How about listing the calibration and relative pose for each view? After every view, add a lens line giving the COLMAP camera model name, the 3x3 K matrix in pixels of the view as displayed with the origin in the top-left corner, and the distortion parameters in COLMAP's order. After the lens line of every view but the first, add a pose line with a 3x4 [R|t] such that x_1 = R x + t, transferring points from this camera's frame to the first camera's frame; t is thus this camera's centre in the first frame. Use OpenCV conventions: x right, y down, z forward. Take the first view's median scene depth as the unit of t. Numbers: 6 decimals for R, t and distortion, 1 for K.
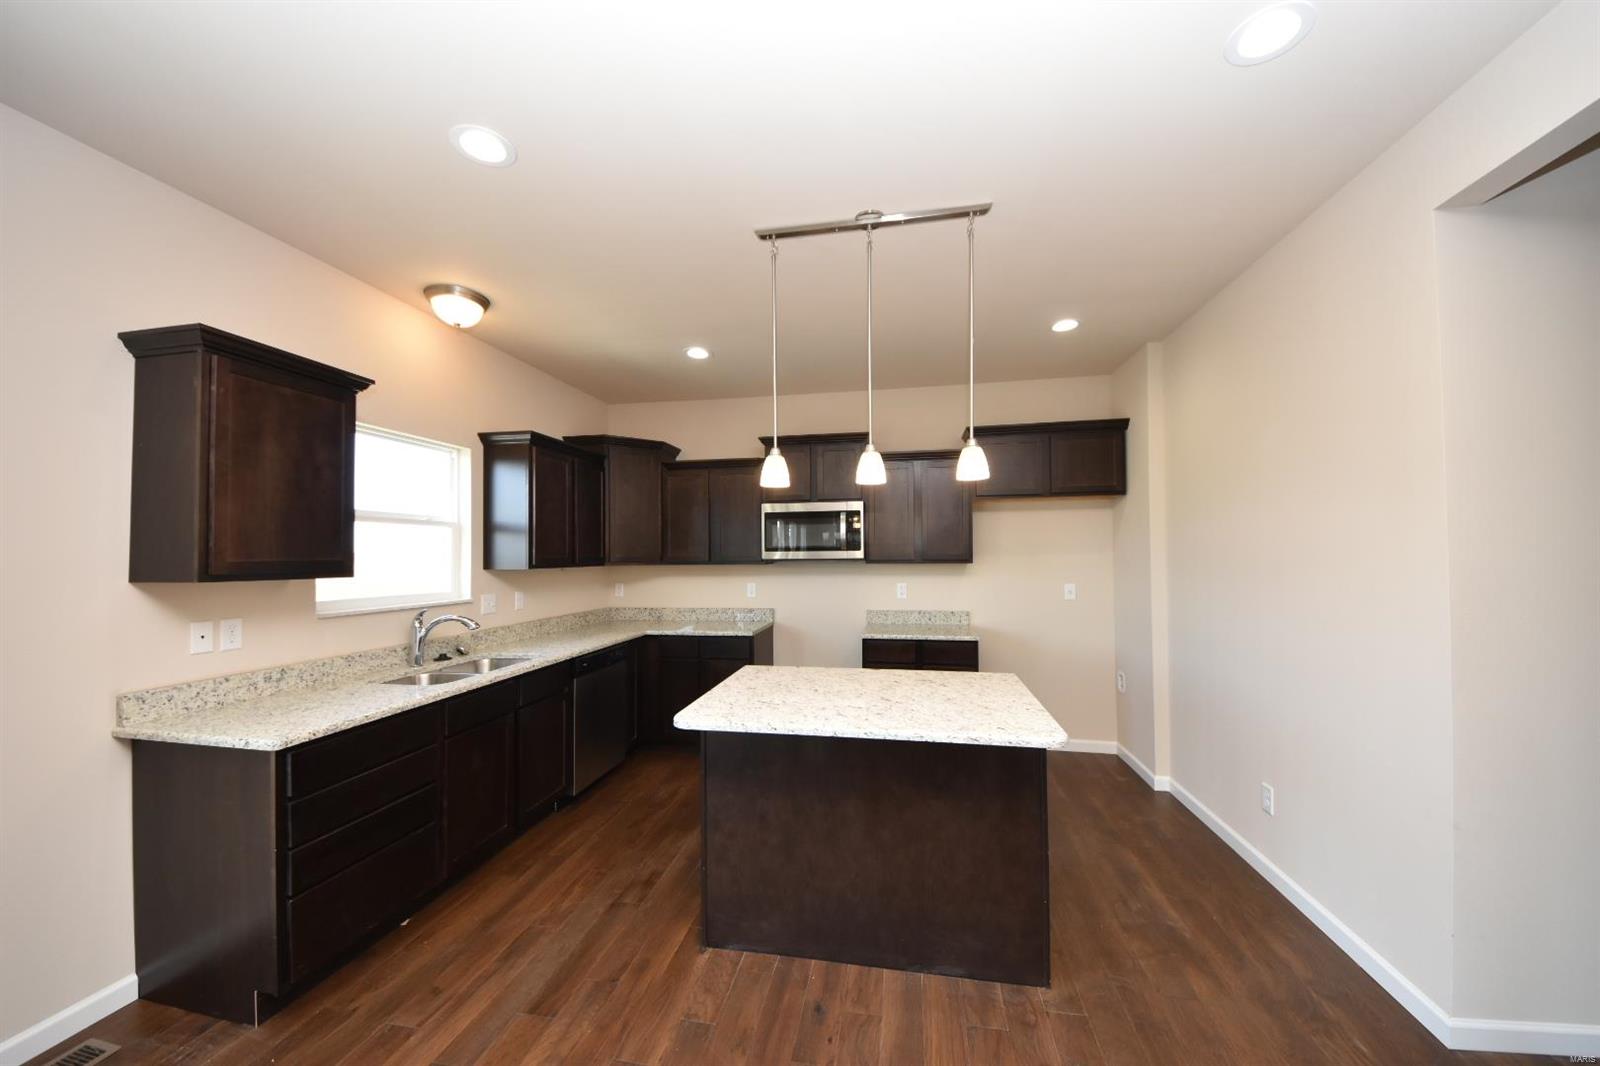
lens RADIAL K [[577.5, 0, 800.0], [0, 577.5, 533.0], [0, 0, 1]] dist [0.018045, -0.009417]
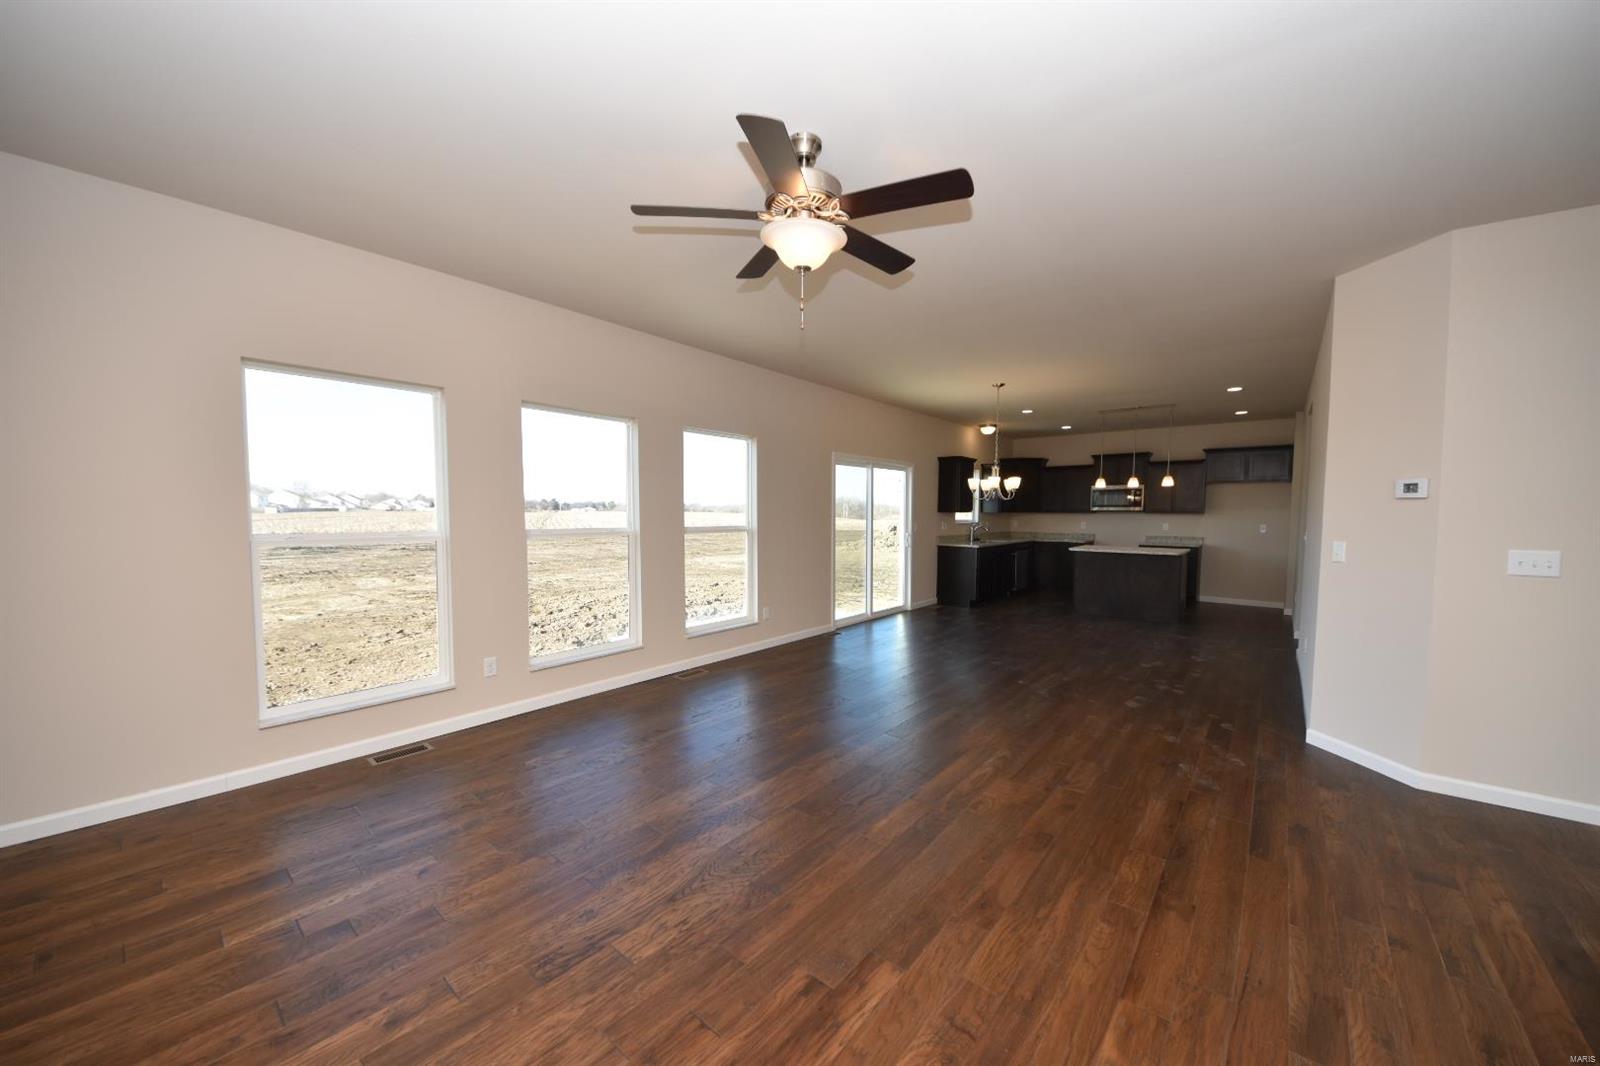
lens RADIAL K [[577.5, 0, 800.0], [0, 577.5, 533.0], [0, 0, 1]] dist [0.018045, -0.009417]
pose [[0.880509, 0.034985, -0.472737, 0.010992], [0.004548, 0.996603, 0.082226, -0.068830], [0.474008, -0.074551, 0.877359, -1.821337]]
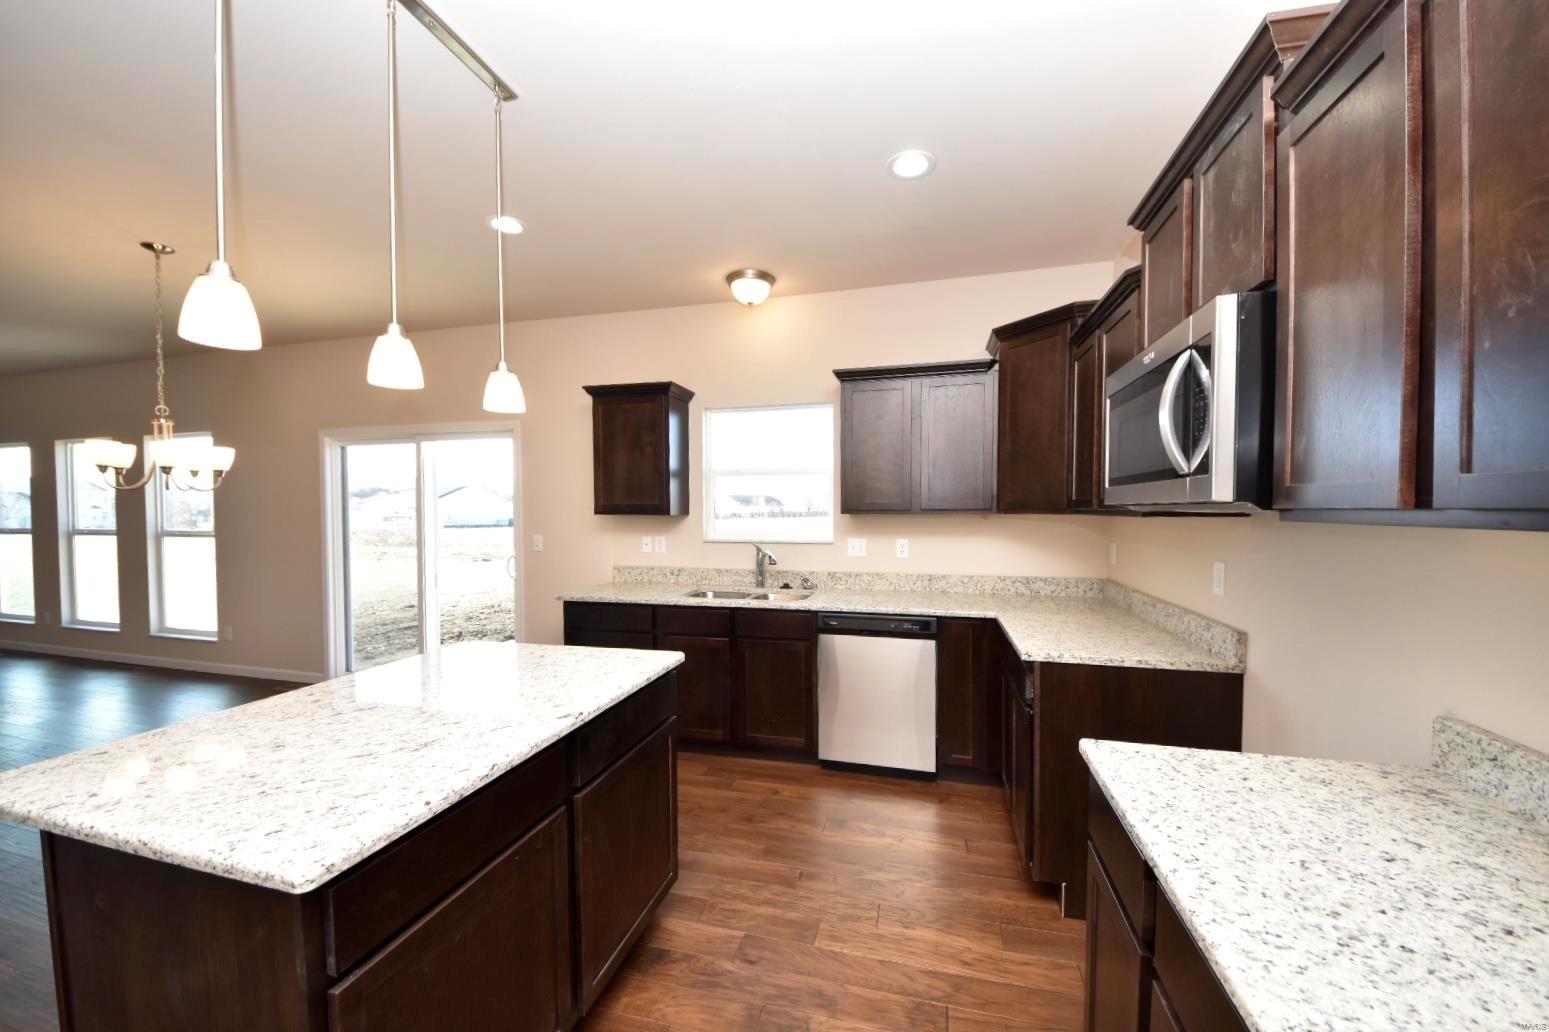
lens RADIAL K [[559.1, 0, 774.5], [0, 559.1, 516.0], [0, 0, 1]] dist [0.018045, -0.009417]
pose [[-0.073940, 0.017968, -0.997101, 0.456980], [0.039471, 0.999107, 0.015077, 0.043483], [0.996481, -0.038242, -0.074583, 0.915535]]
